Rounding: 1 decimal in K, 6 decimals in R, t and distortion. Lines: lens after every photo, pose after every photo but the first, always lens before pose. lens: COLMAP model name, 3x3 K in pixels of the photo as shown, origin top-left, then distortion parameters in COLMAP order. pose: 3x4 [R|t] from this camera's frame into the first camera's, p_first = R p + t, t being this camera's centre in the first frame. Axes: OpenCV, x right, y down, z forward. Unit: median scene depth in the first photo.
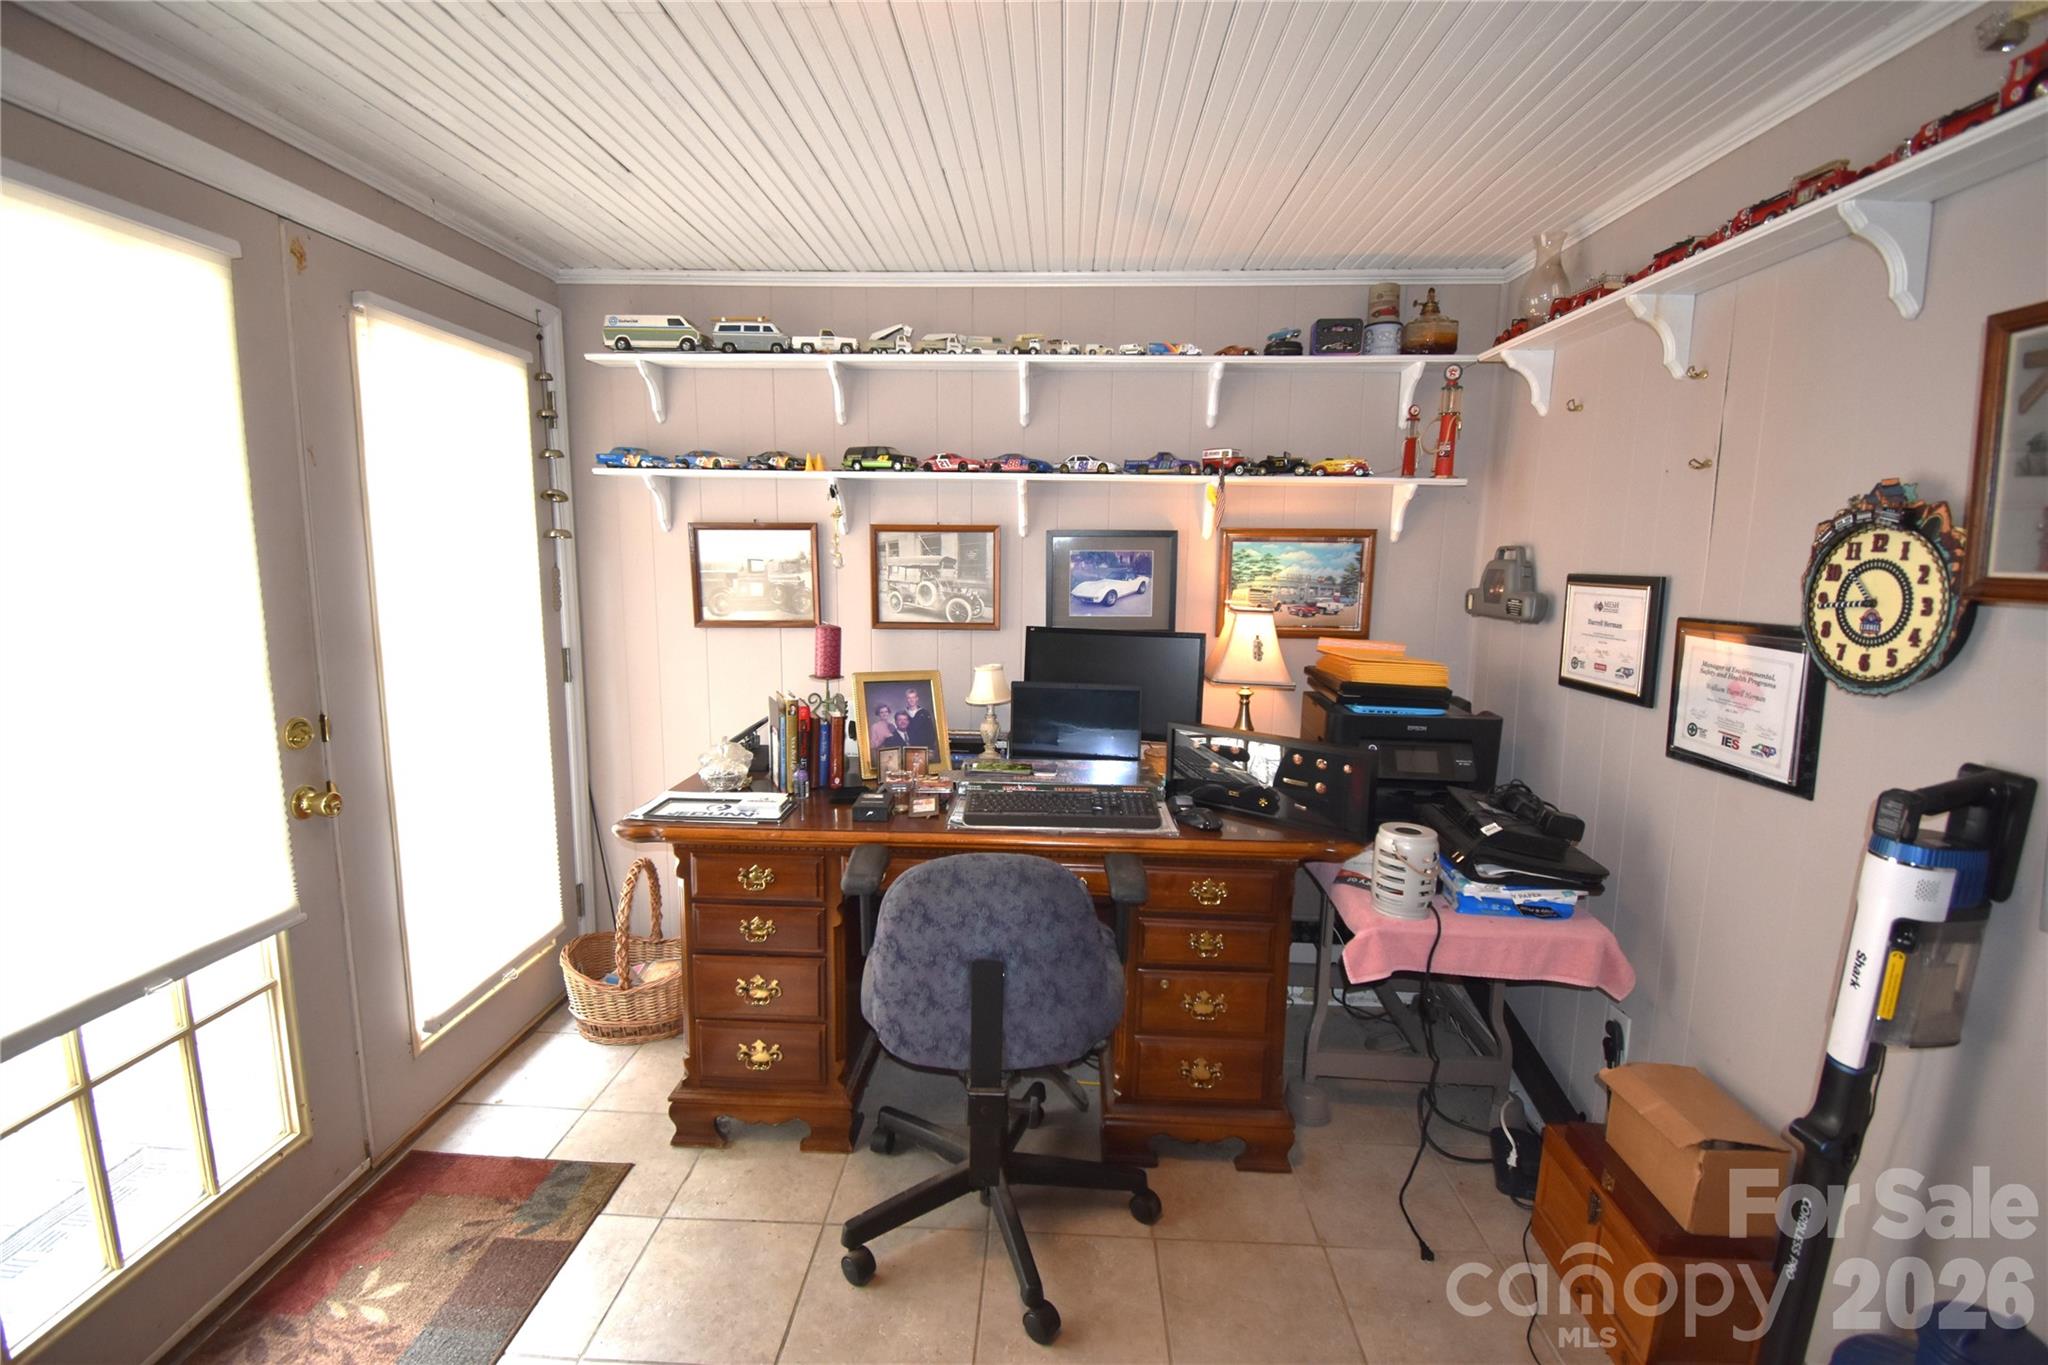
lens RADIAL K [[898.6, 0, 1026.4], [0, 898.6, 681.3], [0, 0, 1]] dist [0.019064, -0.025147]
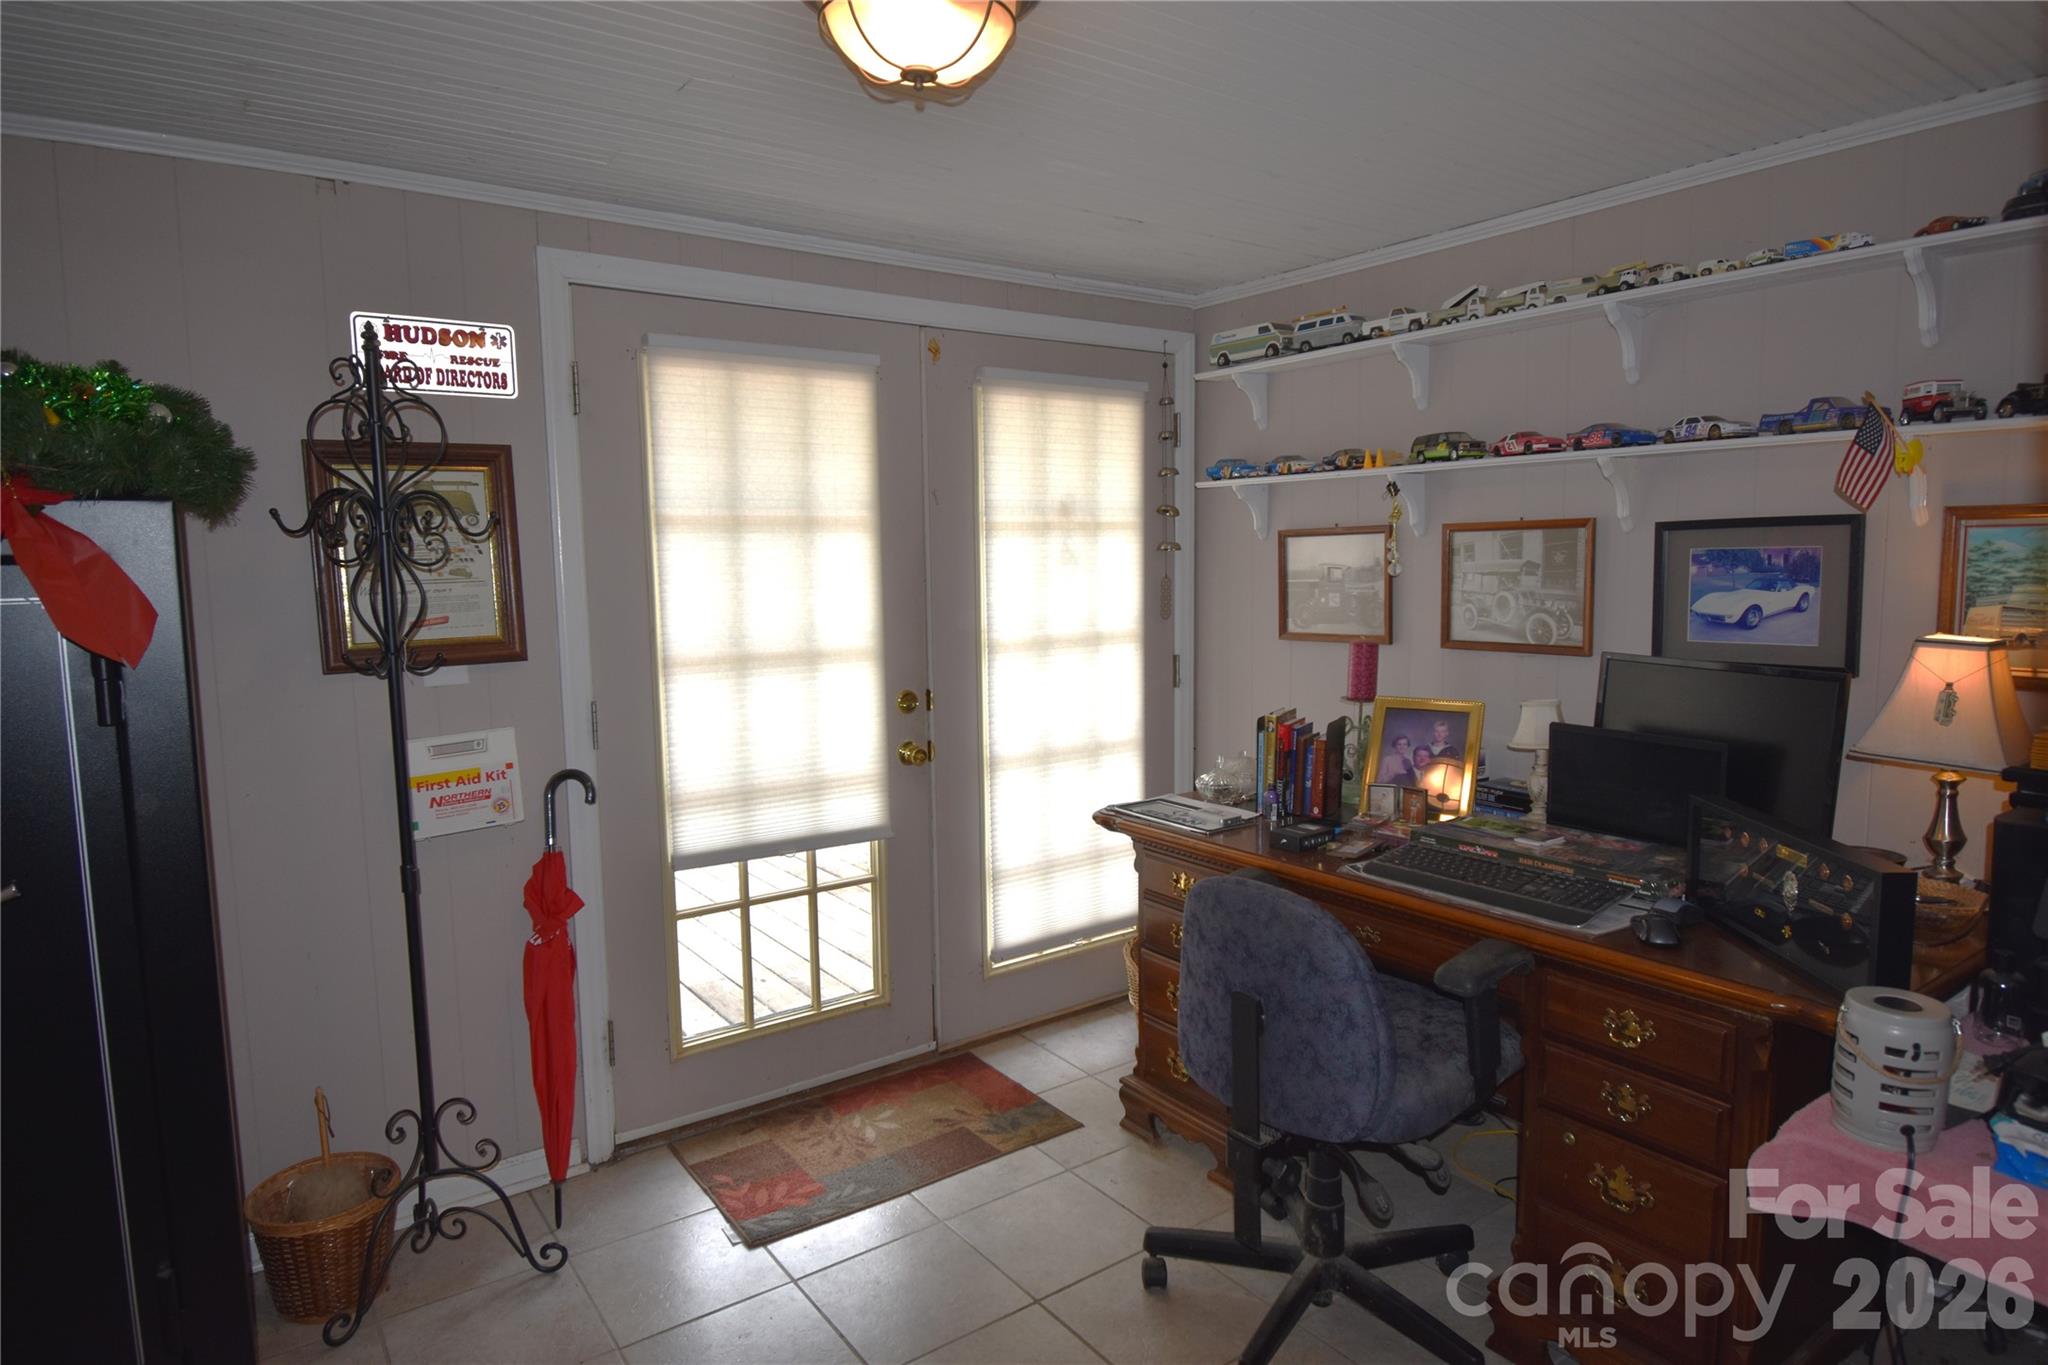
lens RADIAL K [[1169.2, 0, 1025.8], [0, 1169.2, 672.4], [0, 0, 1]] dist [-0.002754, -0.002040]
pose [[0.615838, 0.057738, -0.785754, 0.475380], [-0.090483, 0.995895, 0.002263, -0.003523], [0.782660, 0.069703, 0.618535, 0.029717]]
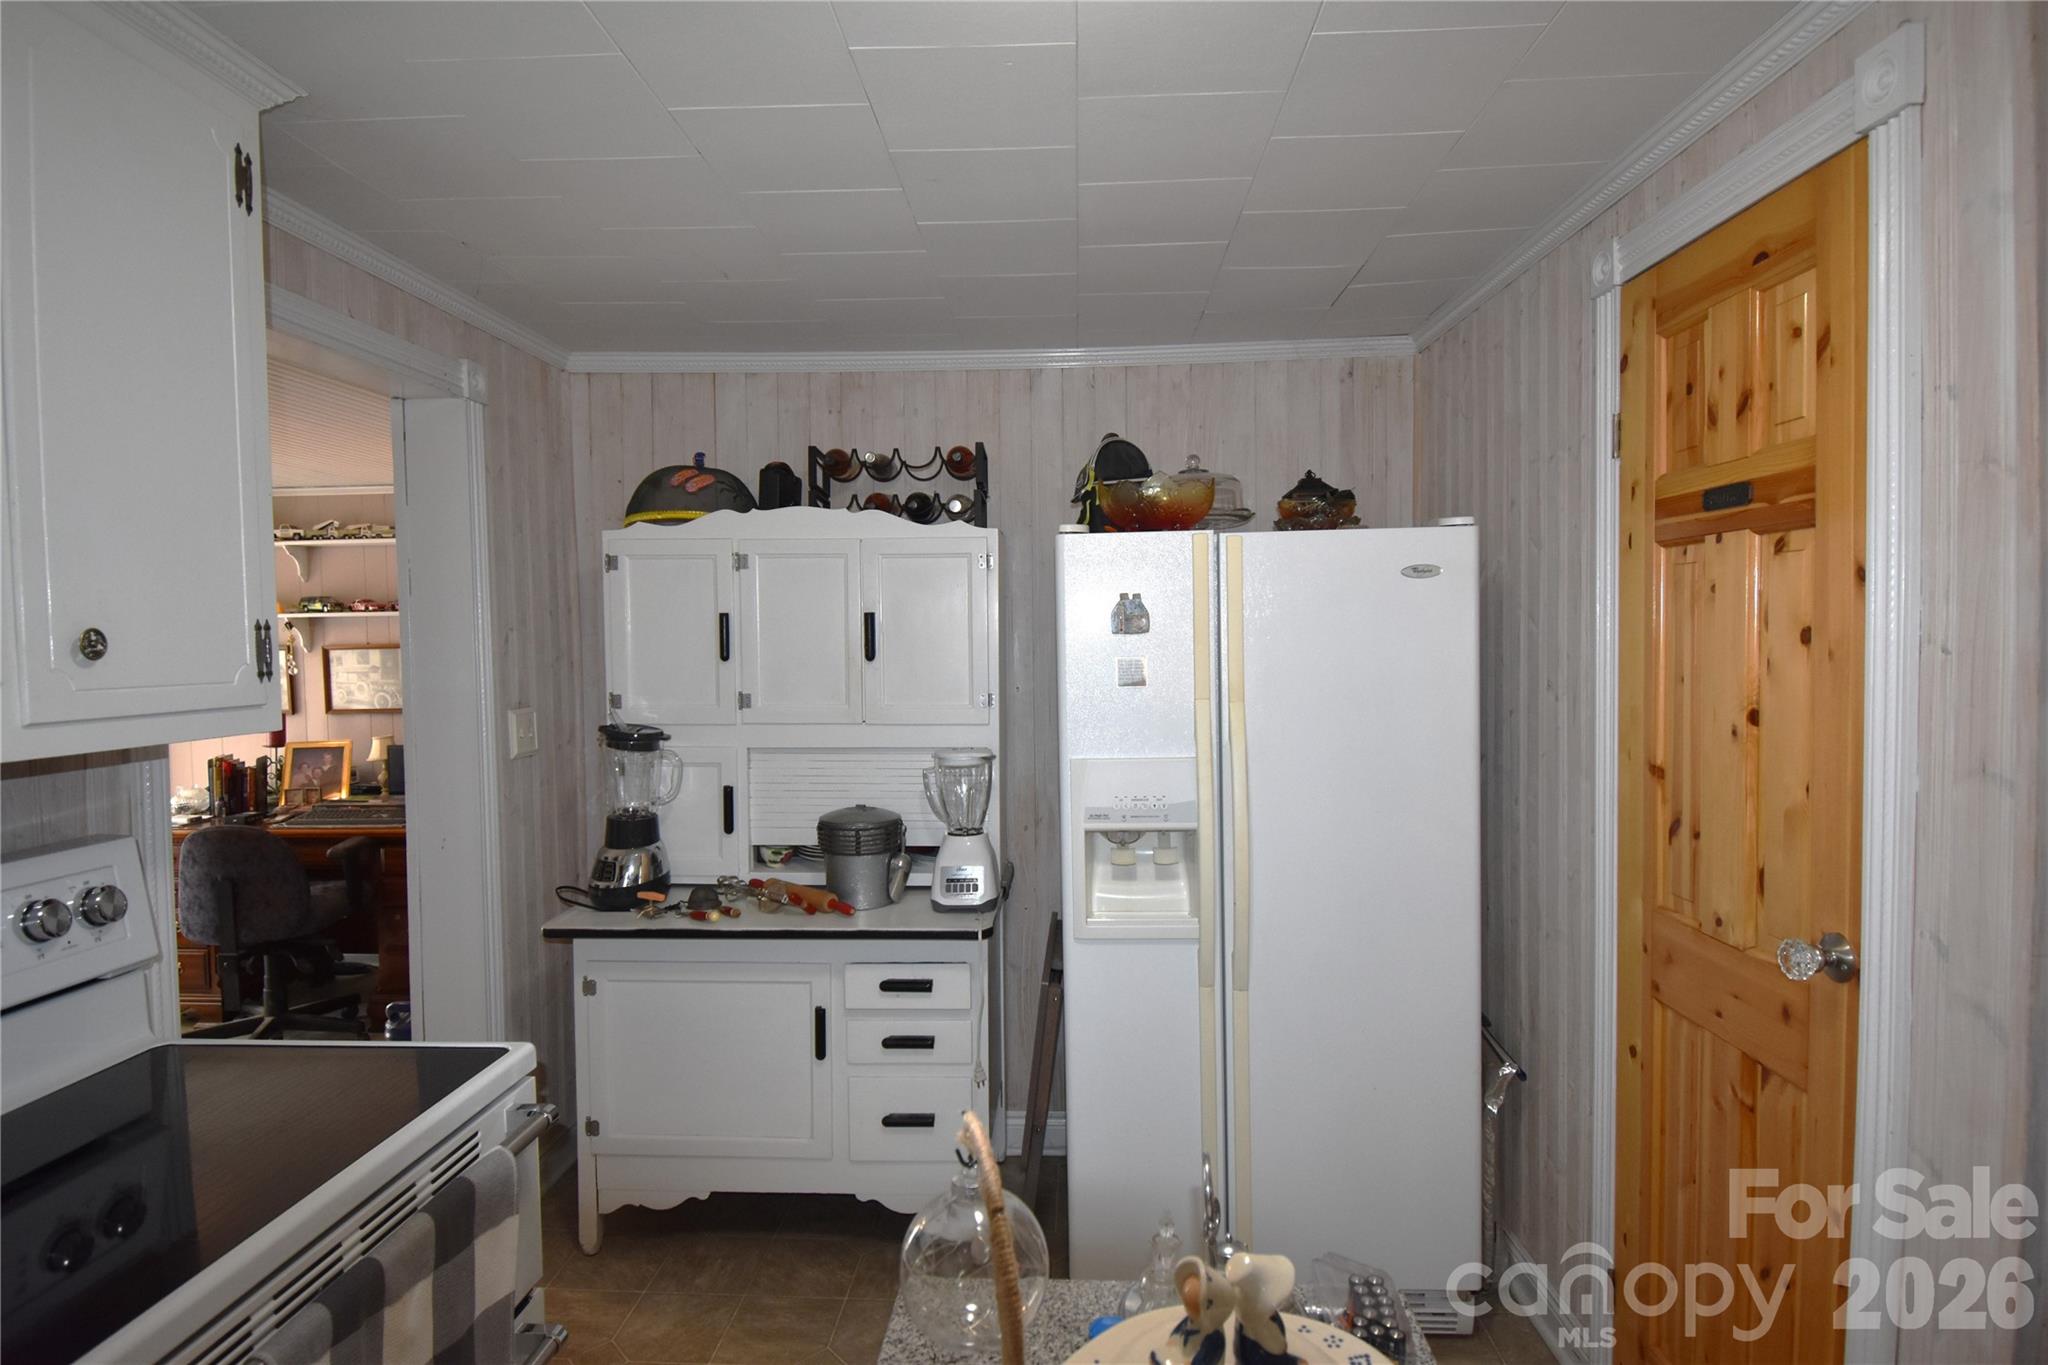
lens RADIAL K [[1080.6, 0, 988.1], [0, 1080.6, 683.8], [0, 0, 1]] dist [0.017463, -0.000241]
pose [[0.999001, -0.023479, -0.038015, 1.069311], [0.020077, 0.995959, -0.087531, 0.076912], [0.039916, 0.086680, 0.995436, -0.818016]]
